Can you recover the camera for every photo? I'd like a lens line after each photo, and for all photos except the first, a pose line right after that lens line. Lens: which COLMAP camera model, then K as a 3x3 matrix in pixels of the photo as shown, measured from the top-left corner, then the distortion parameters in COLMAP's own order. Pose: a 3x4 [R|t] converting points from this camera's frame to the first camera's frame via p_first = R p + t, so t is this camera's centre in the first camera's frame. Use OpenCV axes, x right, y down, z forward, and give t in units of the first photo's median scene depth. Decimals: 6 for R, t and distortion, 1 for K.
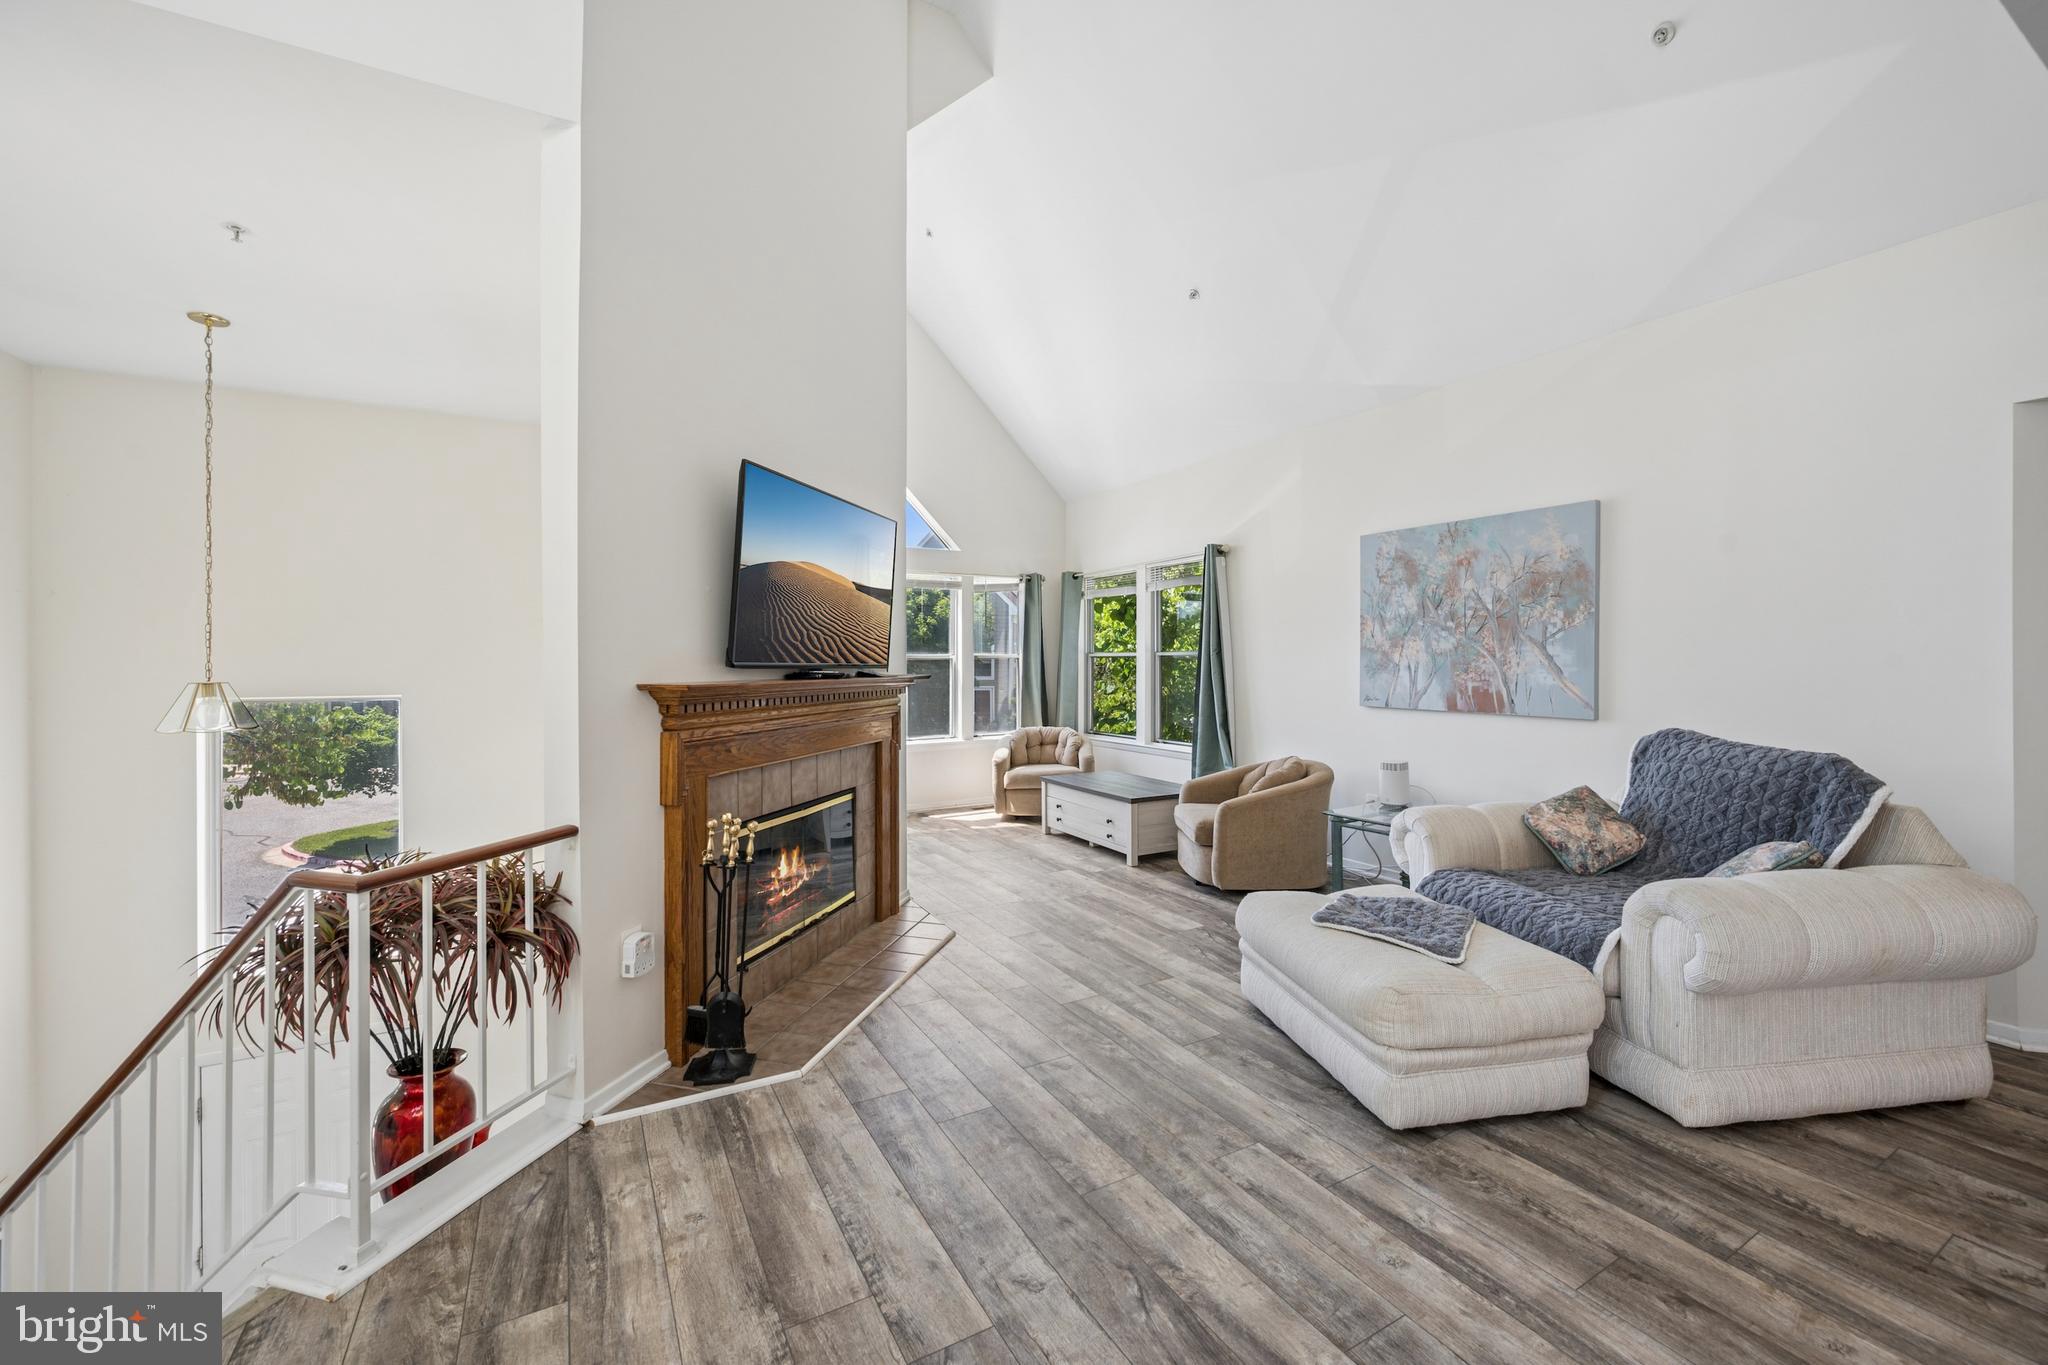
lens RADIAL K [[805.4, 0, 1024.8], [0, 805.4, 660.9], [0, 0, 1]] dist [-0.001820, 0.000509]
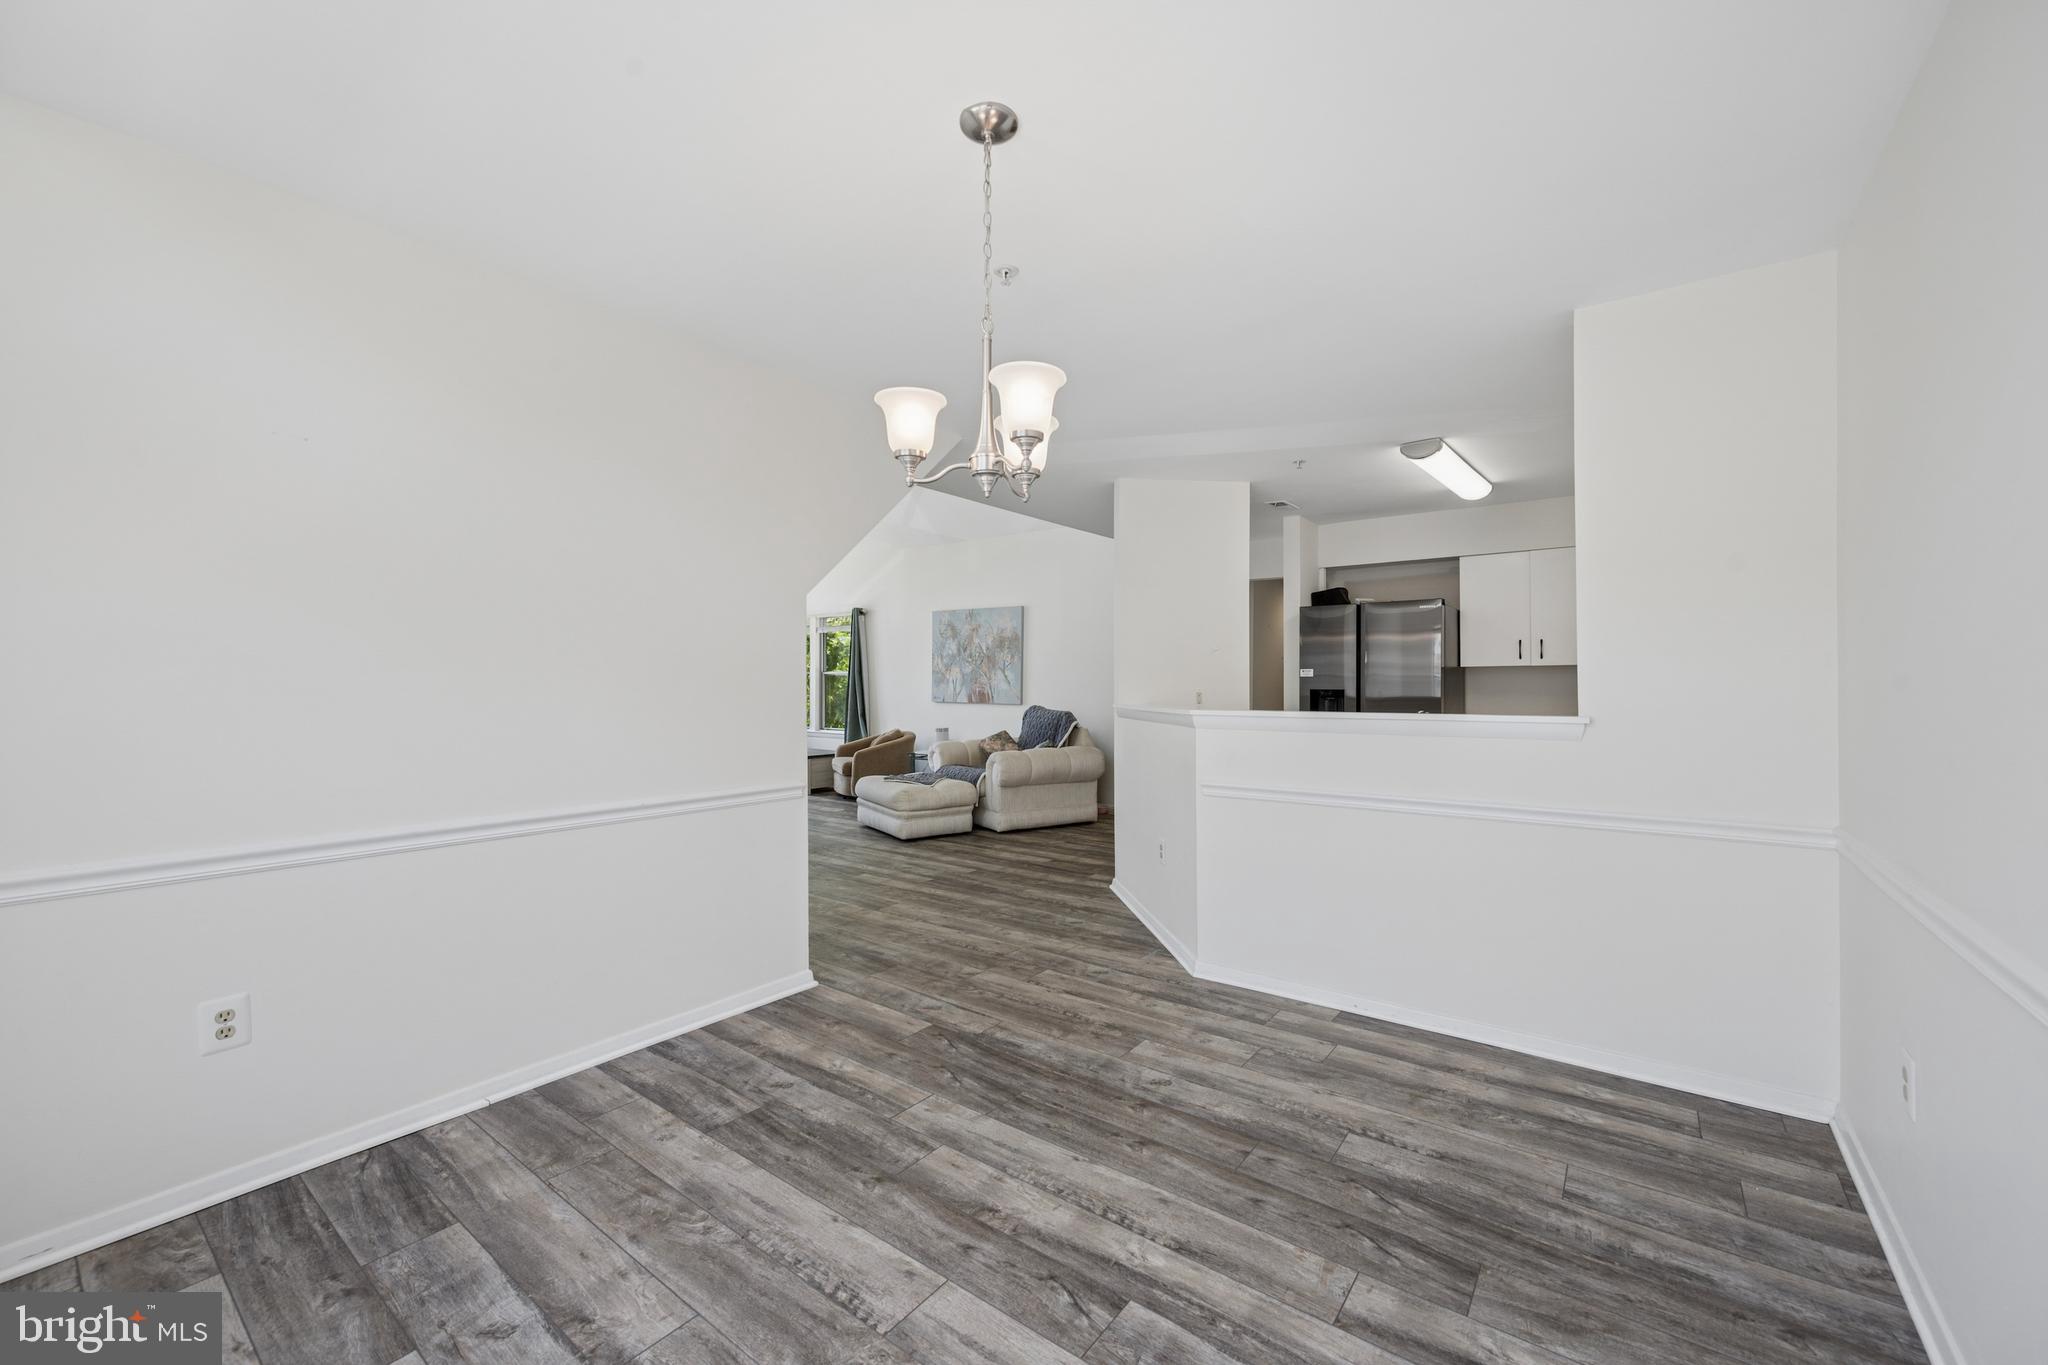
lens RADIAL K [[805.4, 0, 1023.2], [0, 805.4, 687.6], [0, 0, 1]] dist [-0.001820, 0.000509]
pose [[0.921002, 0.001727, 0.389555, -0.193454], [-0.005212, 0.999955, 0.007889, 0.011518], [-0.389524, -0.009296, 0.920969, -1.312254]]
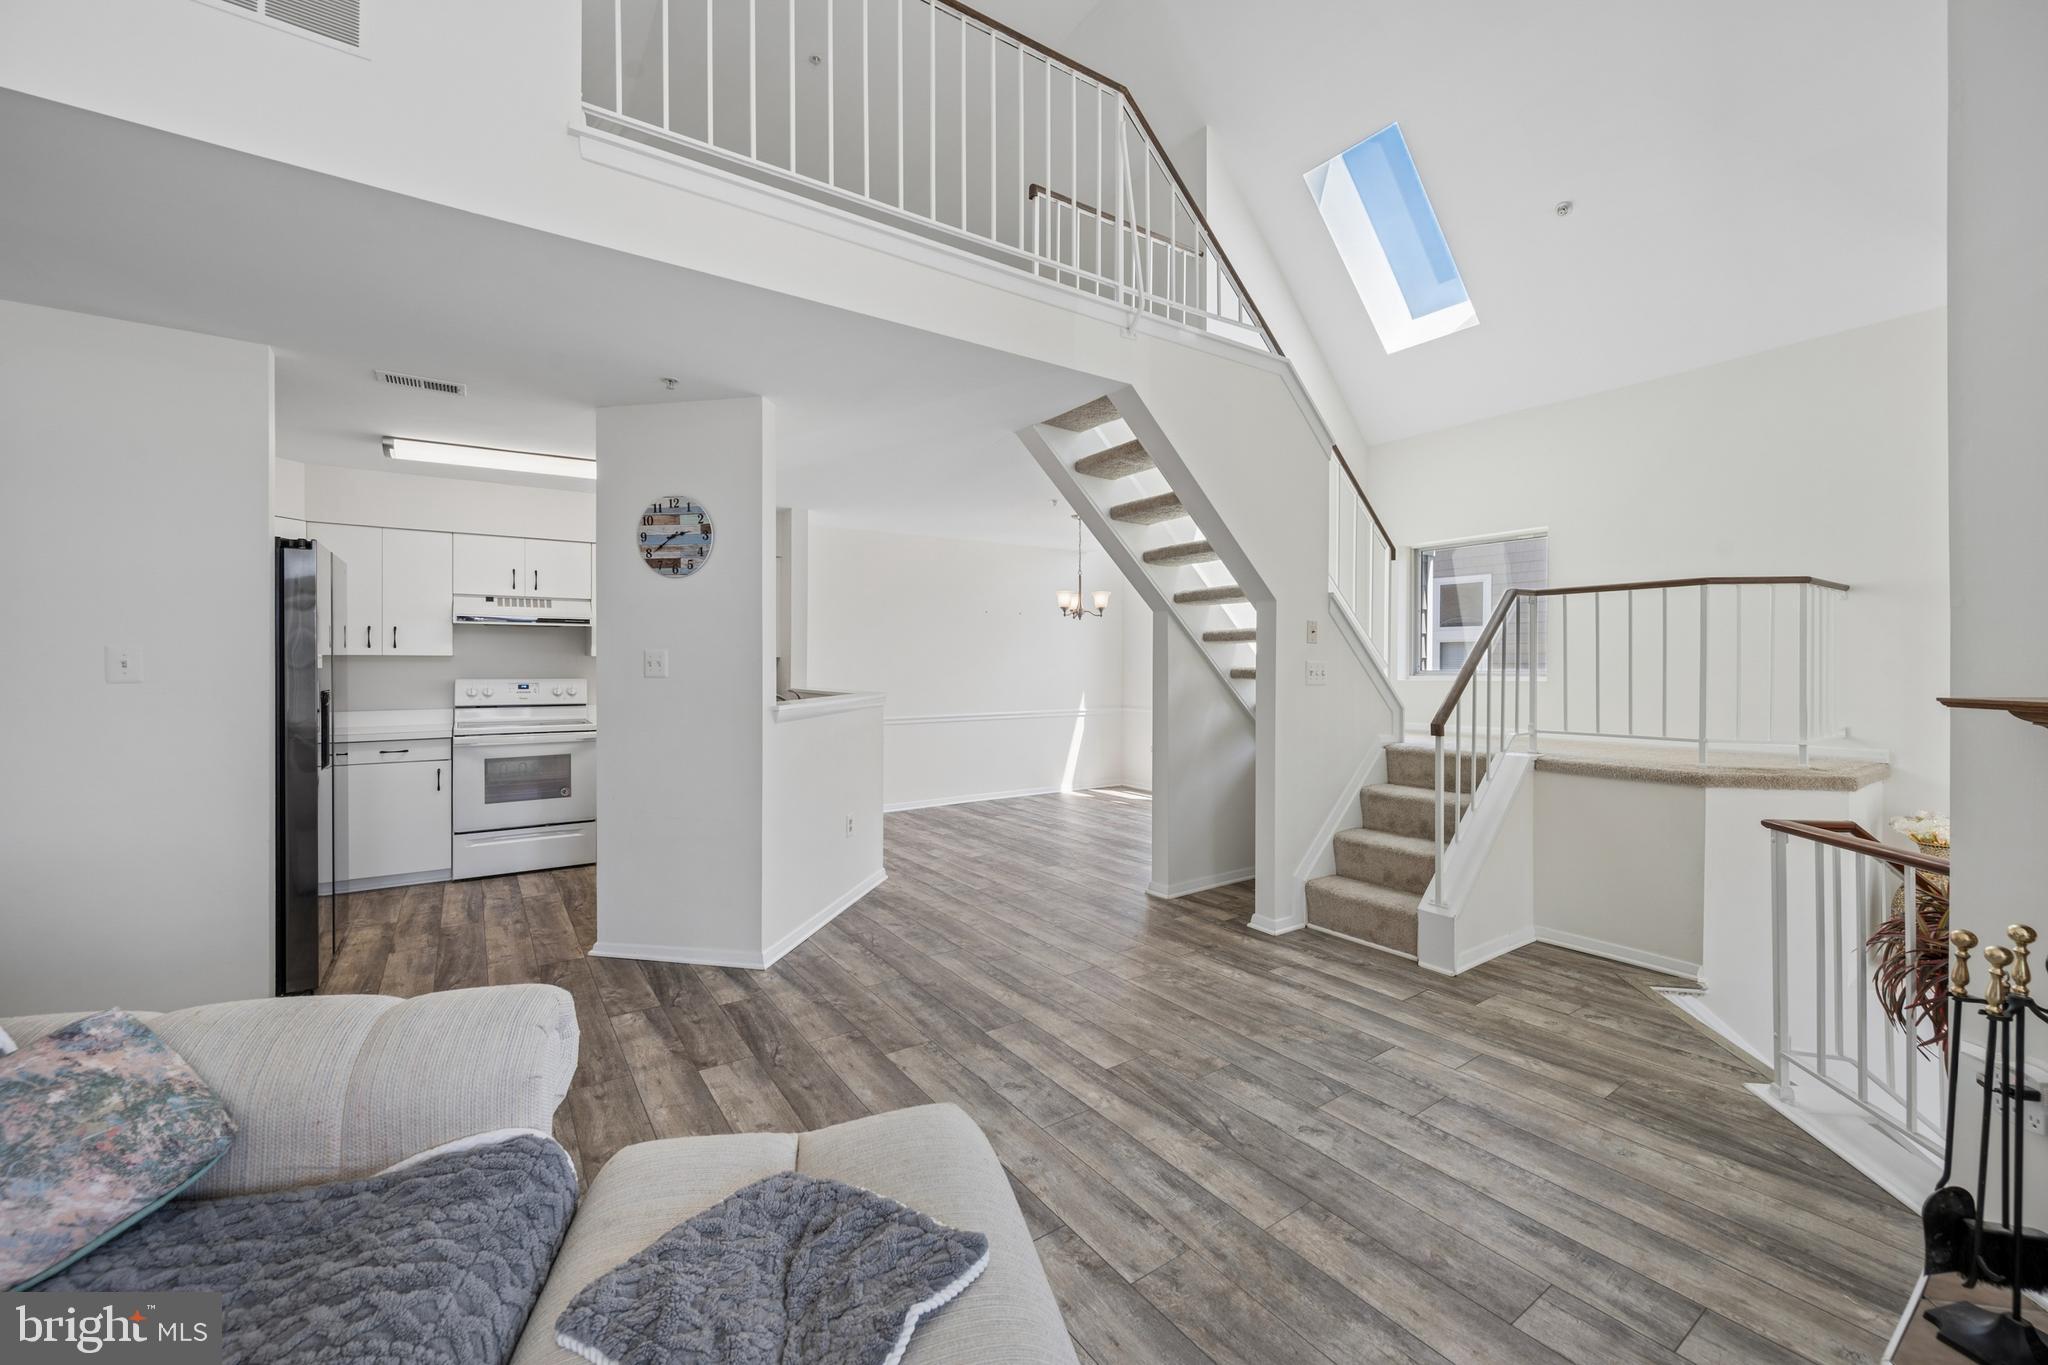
lens RADIAL K [[805.4, 0, 1025.0], [0, 805.4, 668.8], [0, 0, 1]] dist [-0.001820, 0.000509]
pose [[-0.996213, 0.005804, -0.086751, 0.329537], [0.005585, 0.999981, 0.002770, -0.000556], [0.086766, 0.002275, -0.996226, 1.276263]]
